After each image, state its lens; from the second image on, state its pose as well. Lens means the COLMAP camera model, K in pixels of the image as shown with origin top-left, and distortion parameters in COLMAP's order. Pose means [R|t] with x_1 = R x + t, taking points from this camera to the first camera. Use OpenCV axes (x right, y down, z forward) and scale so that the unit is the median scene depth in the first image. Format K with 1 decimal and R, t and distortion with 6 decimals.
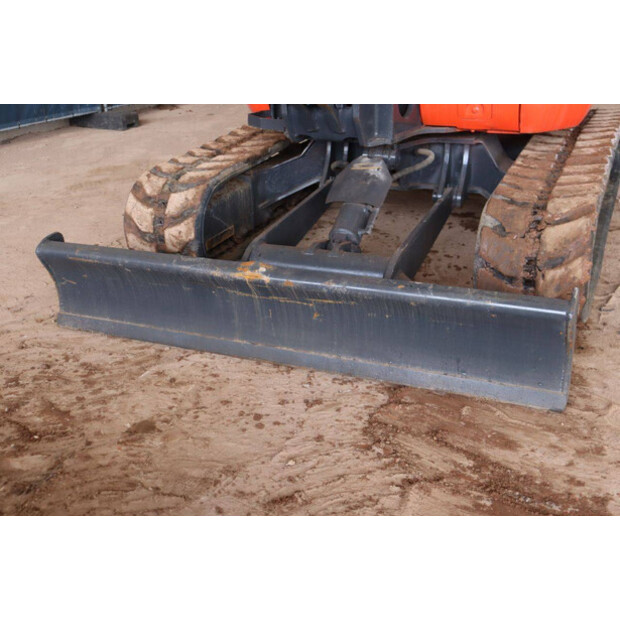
lens RADIAL K [[760.2, 0, 310.1], [0, 760.2, 312.8], [0, 0, 1]] dist [-0.006851, 0.000000]
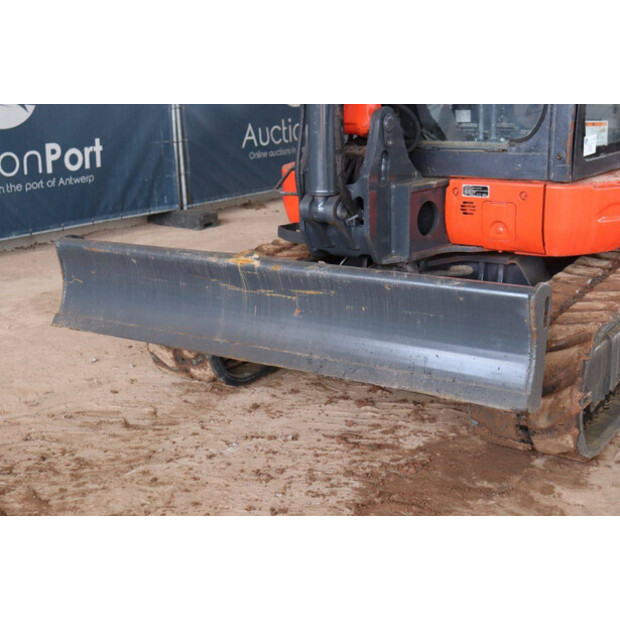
lens RADIAL K [[915.4, 0, 310.6], [0, 915.4, 309.5], [0, 0, 1]] dist [0.118246, 0.000000]
pose [[0.984217, 0.049778, -0.169819, 0.220054], [-0.073508, 0.987916, -0.136449, 0.014869], [0.160974, 0.146779, 0.975983, -0.214131]]
